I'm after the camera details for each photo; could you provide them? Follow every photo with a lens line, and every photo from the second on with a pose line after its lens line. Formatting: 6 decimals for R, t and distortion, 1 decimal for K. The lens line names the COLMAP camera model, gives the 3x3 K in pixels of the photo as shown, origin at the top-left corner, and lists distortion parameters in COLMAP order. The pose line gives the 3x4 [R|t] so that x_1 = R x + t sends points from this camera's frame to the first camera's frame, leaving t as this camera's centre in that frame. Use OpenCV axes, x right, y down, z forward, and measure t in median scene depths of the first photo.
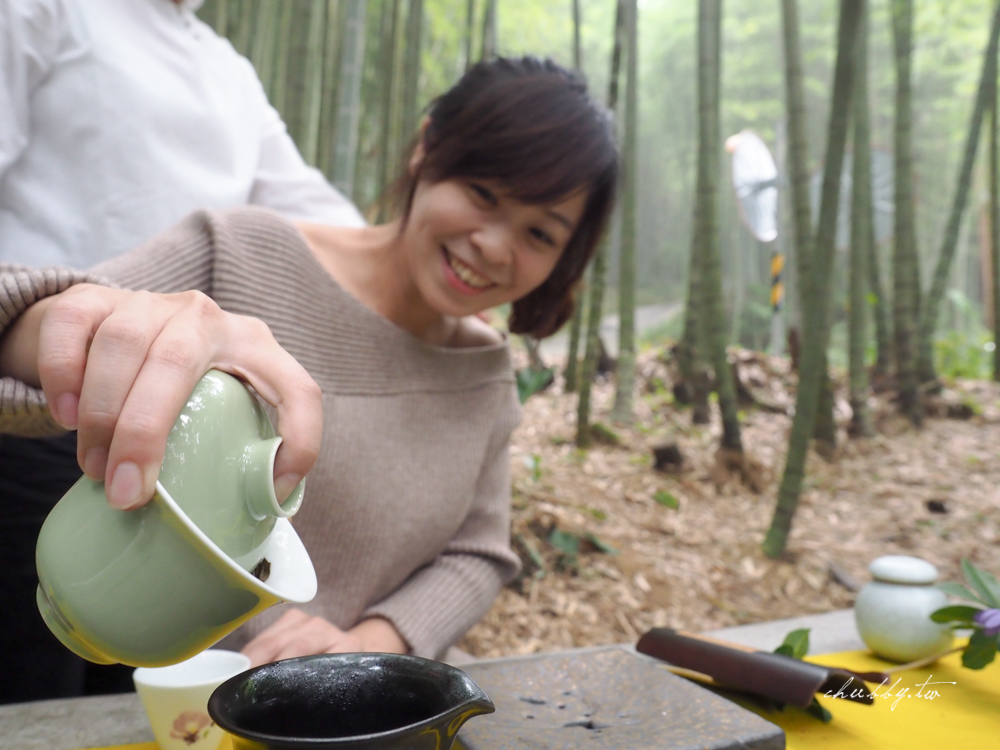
lens RADIAL K [[700.6, 0, 500.0], [0, 700.6, 375.0], [0, 0, 1]] dist [-0.031889, 0.002125]
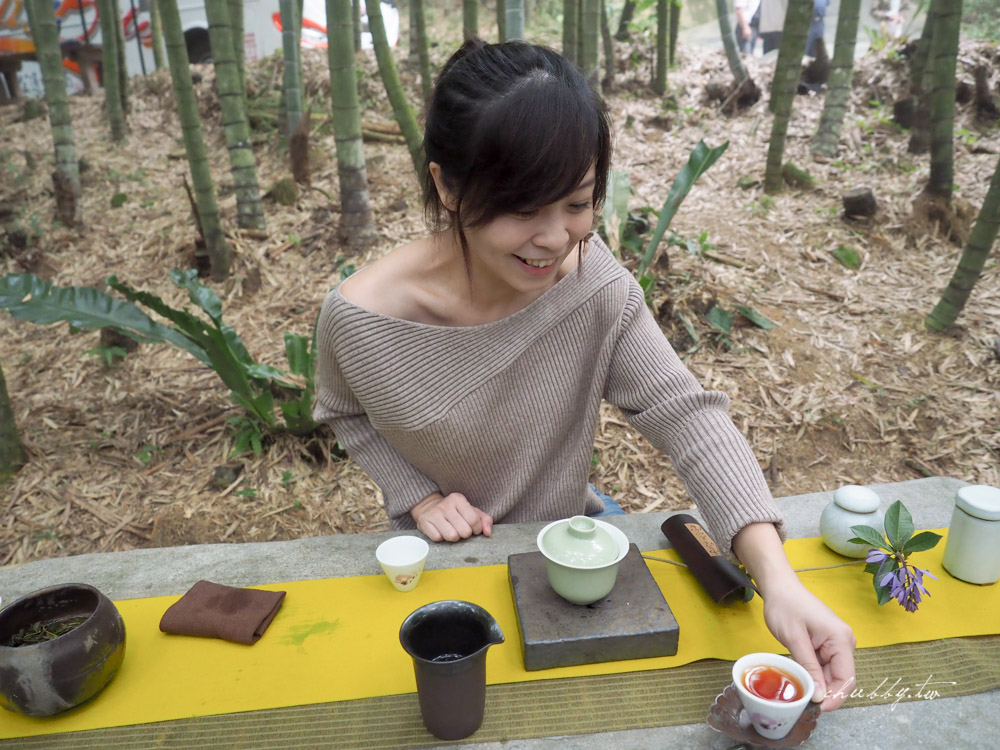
lens RADIAL K [[700.6, 0, 500.0], [0, 700.6, 375.0], [0, 0, 1]] dist [-0.031889, 0.002125]
pose [[0.957942, 0.044427, -0.283503, 0.052444], [0.078565, 0.909592, 0.408007, -0.112107], [0.275999, -0.413120, 0.867846, -0.068046]]
